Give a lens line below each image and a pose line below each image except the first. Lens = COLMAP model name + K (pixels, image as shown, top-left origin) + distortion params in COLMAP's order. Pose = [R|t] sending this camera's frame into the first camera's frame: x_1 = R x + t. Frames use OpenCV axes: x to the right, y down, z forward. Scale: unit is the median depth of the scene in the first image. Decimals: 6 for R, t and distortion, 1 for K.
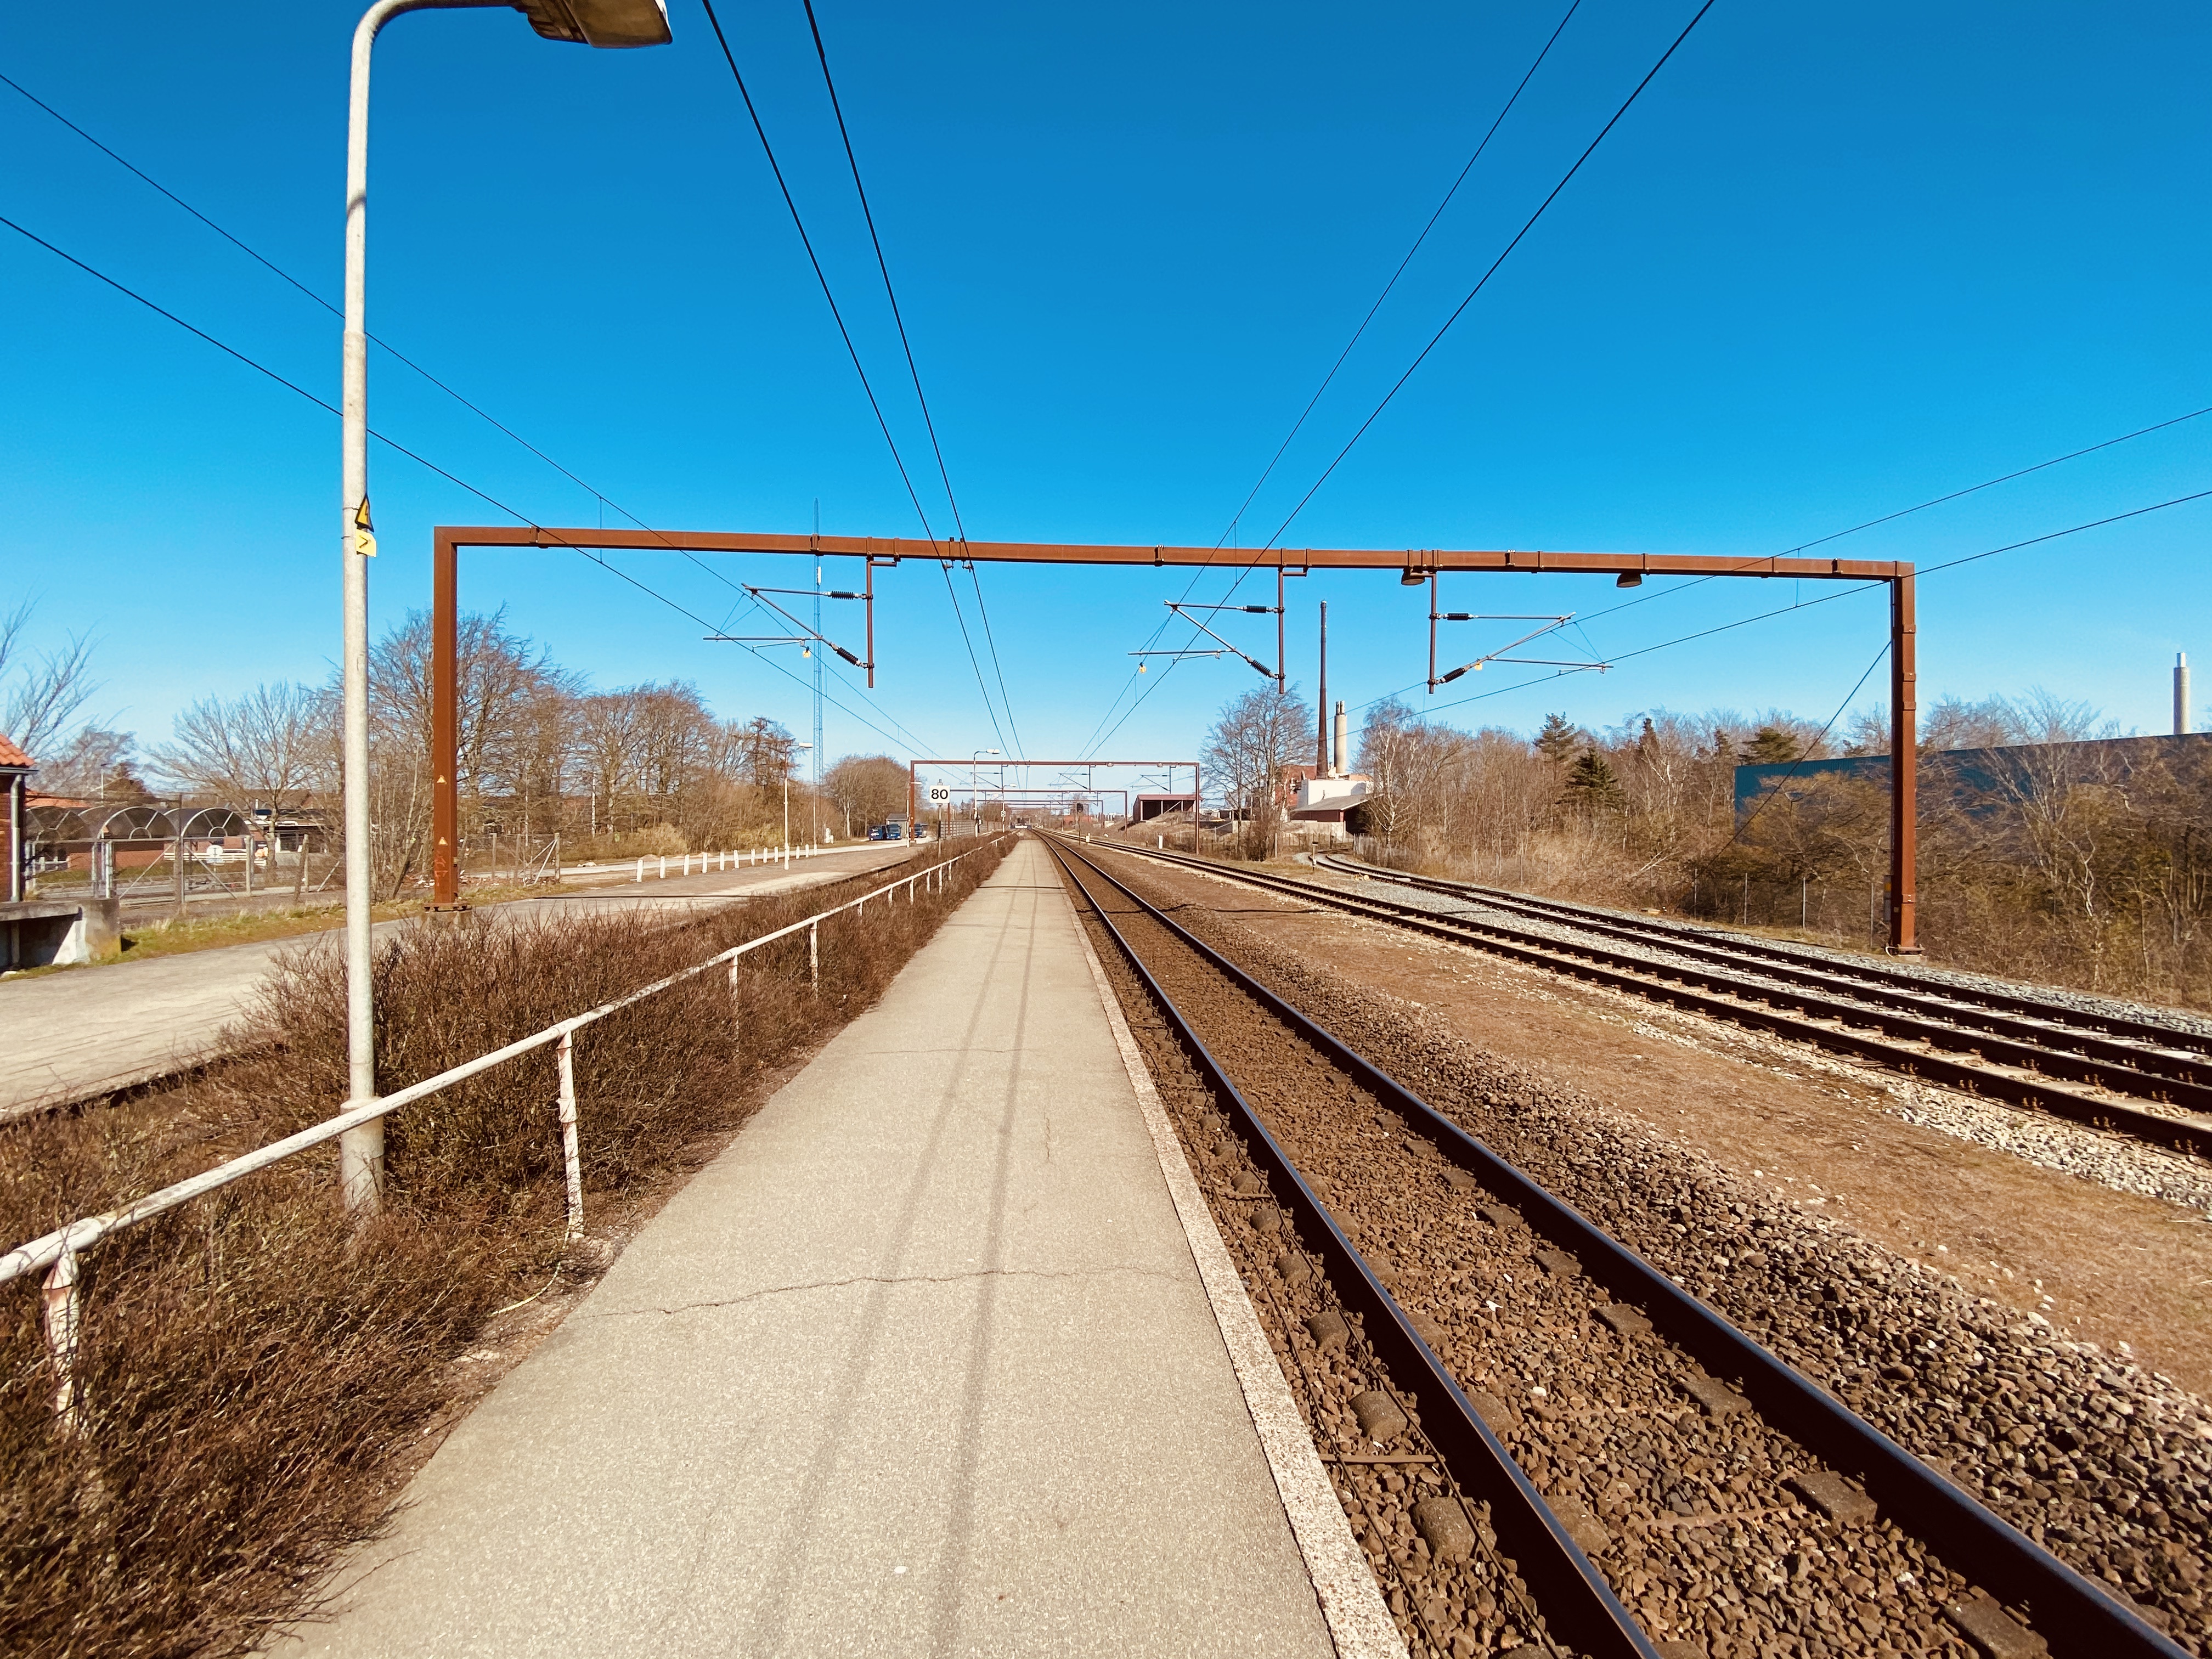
lens RADIAL K [[897.6, 0, 1101.4], [0, 897.6, 833.1], [0, 0, 1]] dist [0.030267, -0.027058]
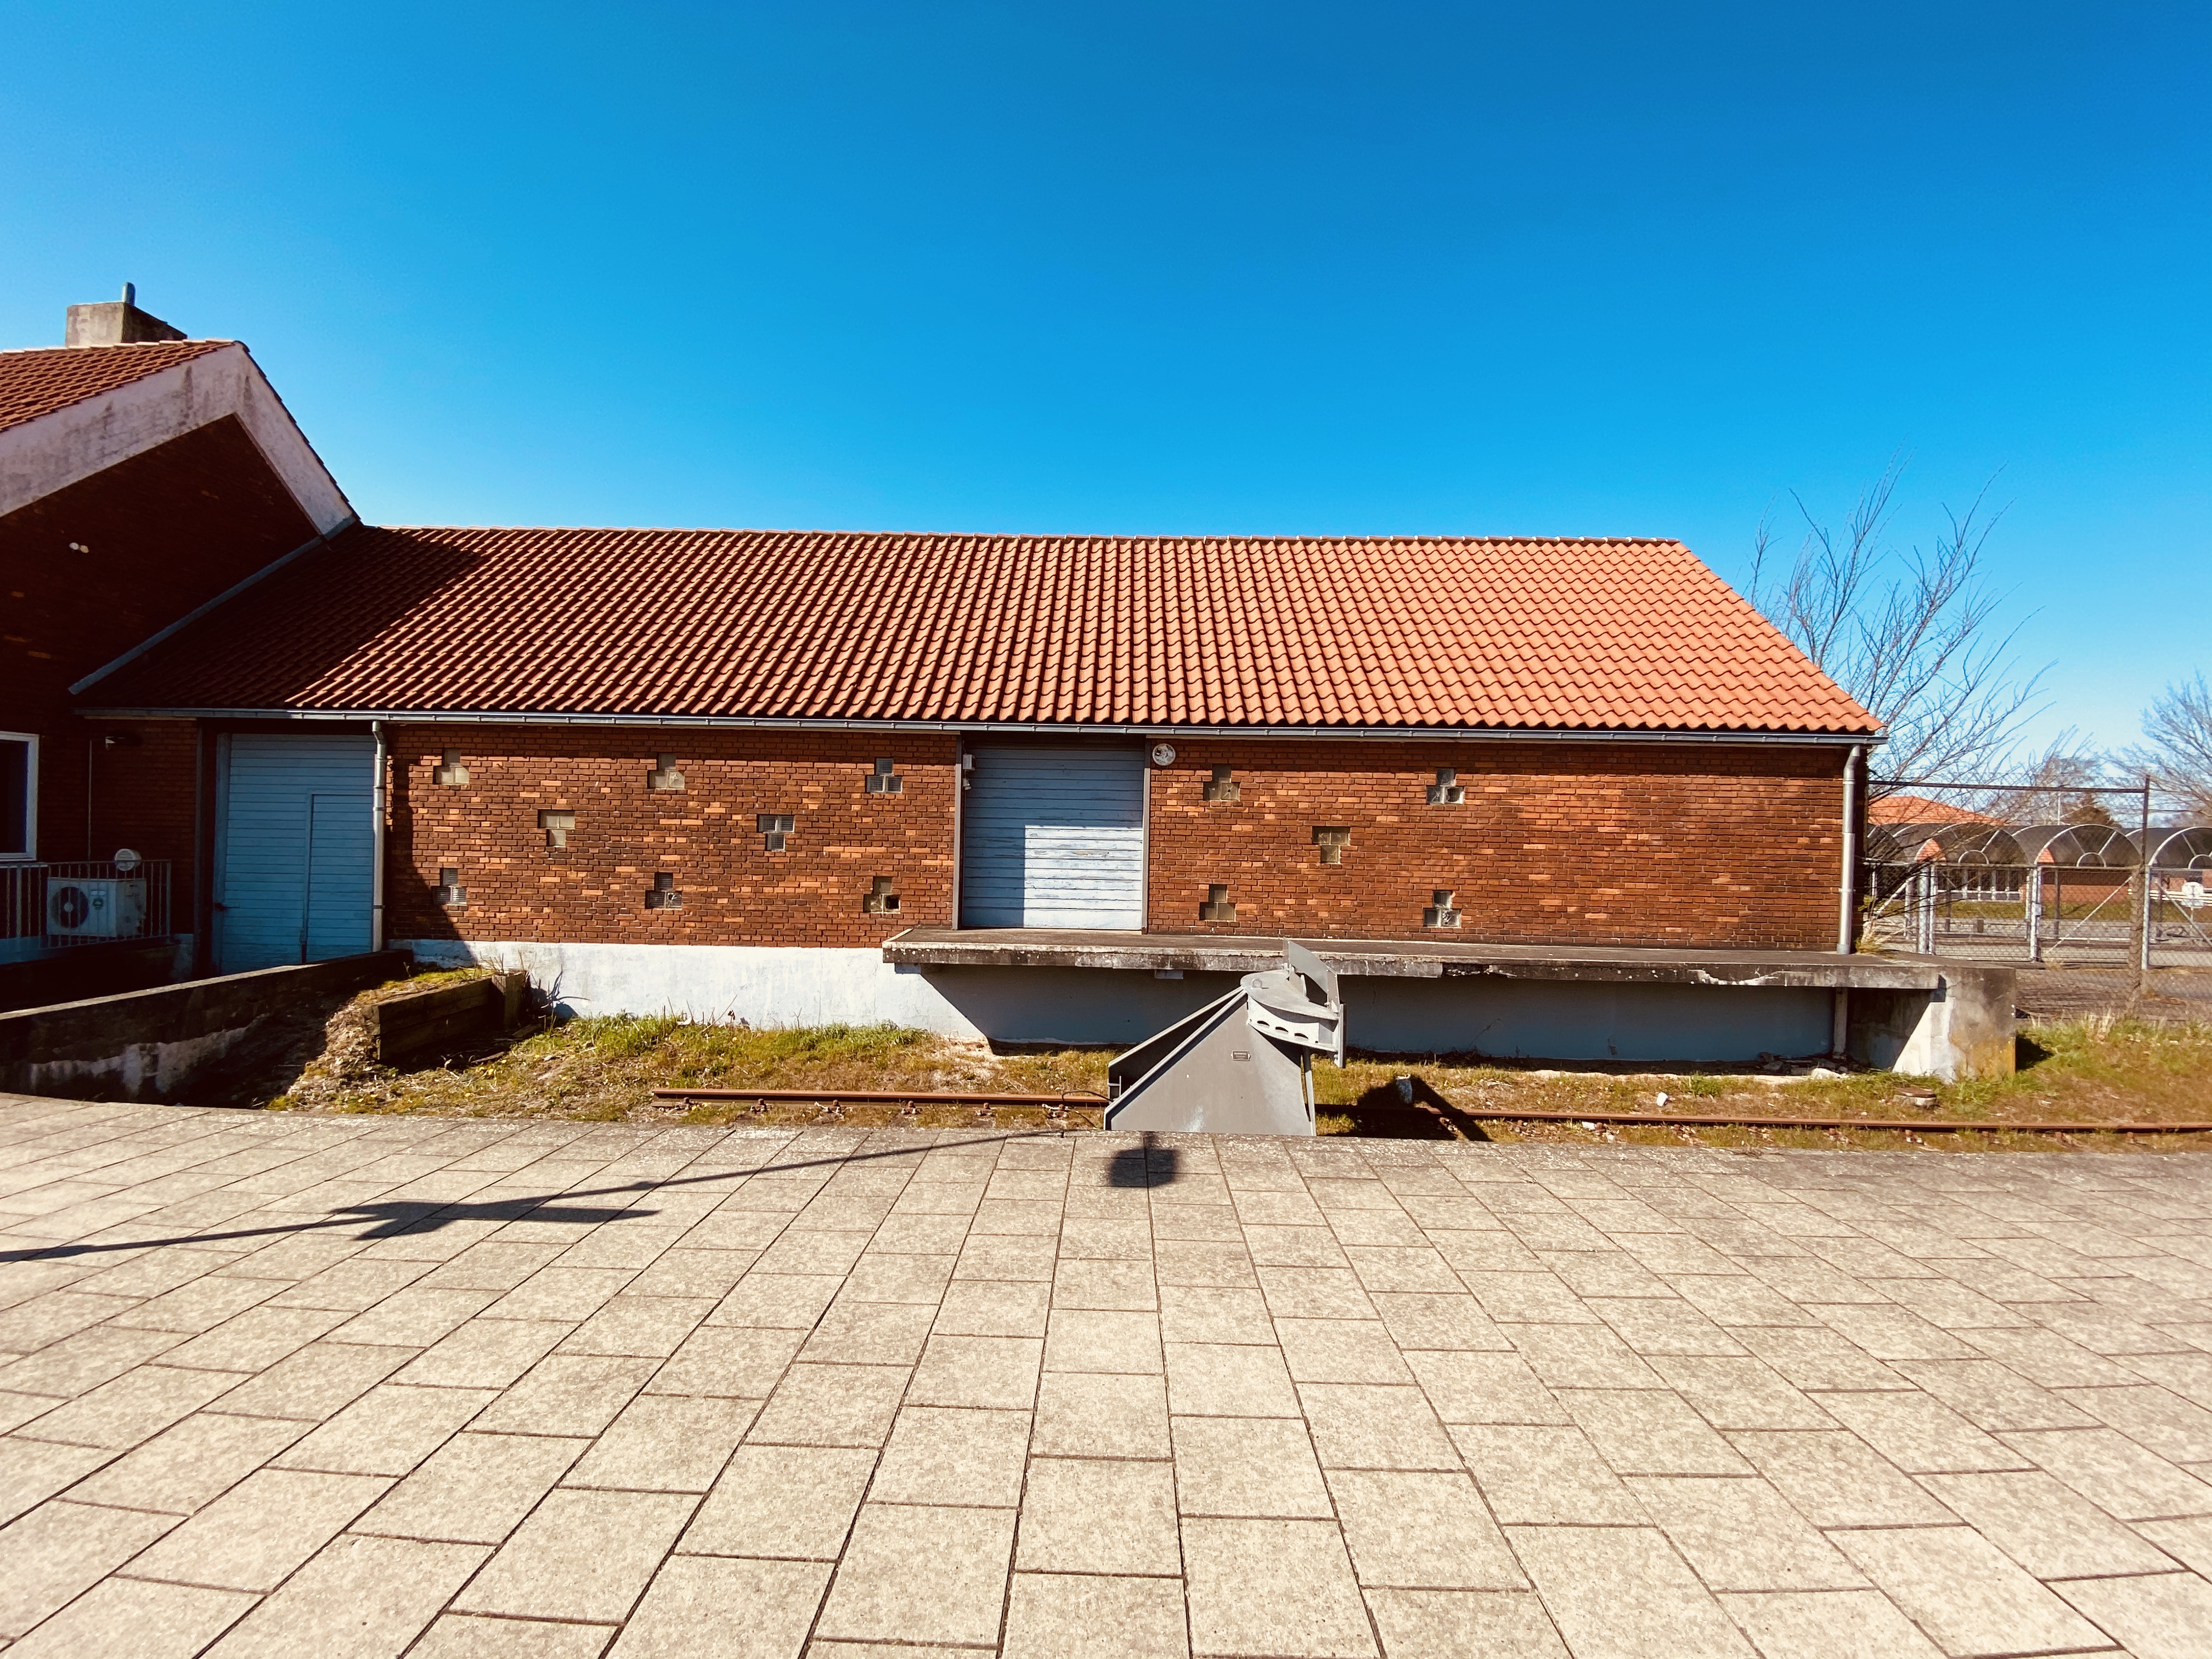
lens RADIAL K [[911.2, 0, 1102.6], [0, 911.2, 844.4], [0, 0, 1]] dist [0.000798, -0.015788]
pose [[-0.096257, 0.004504, -0.995346, -0.356529], [-0.030004, 0.999522, 0.007424, 0.008234], [0.994904, 0.030579, -0.096076, 0.351016]]
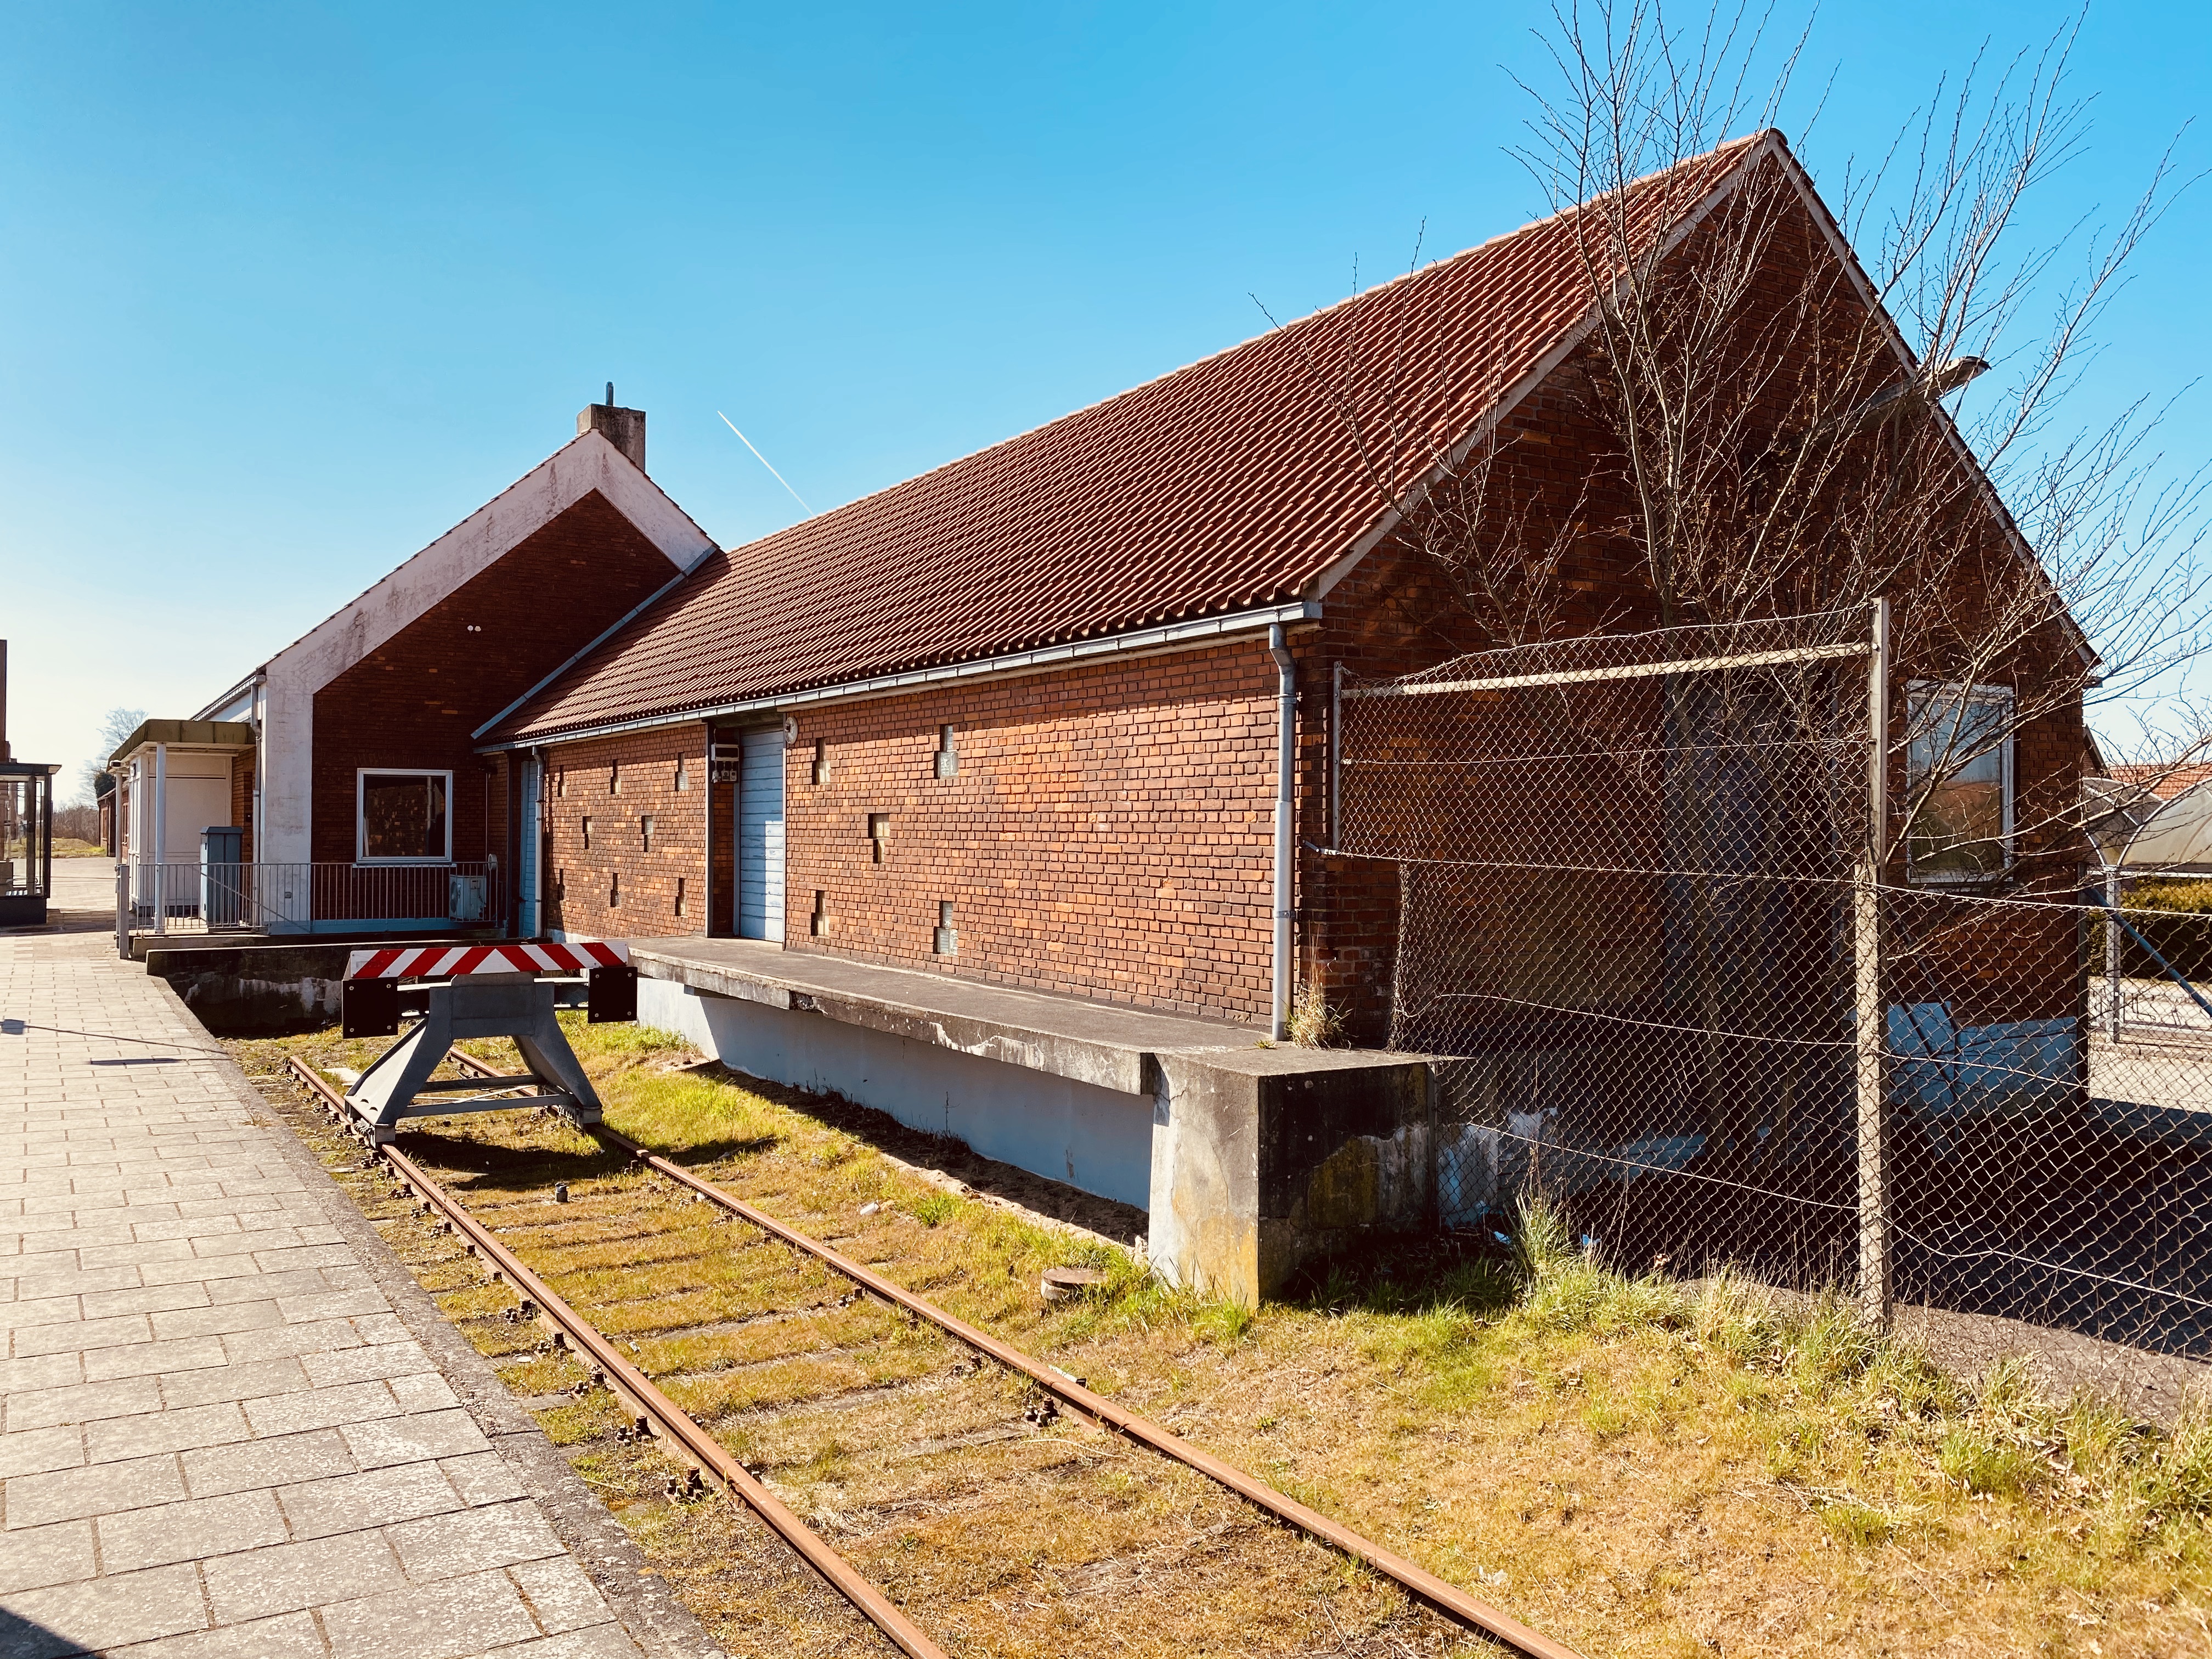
lens RADIAL K [[1711.6, 0, 1106.0], [0, 1711.6, 829.5], [0, 0, 1]] dist [-0.000229, -0.000200]
pose [[-0.884944, -0.010712, -0.465575, -0.574223], [-0.014559, 0.999883, 0.004666, 0.001754], [0.465470, 0.010907, -0.884996, 0.961285]]
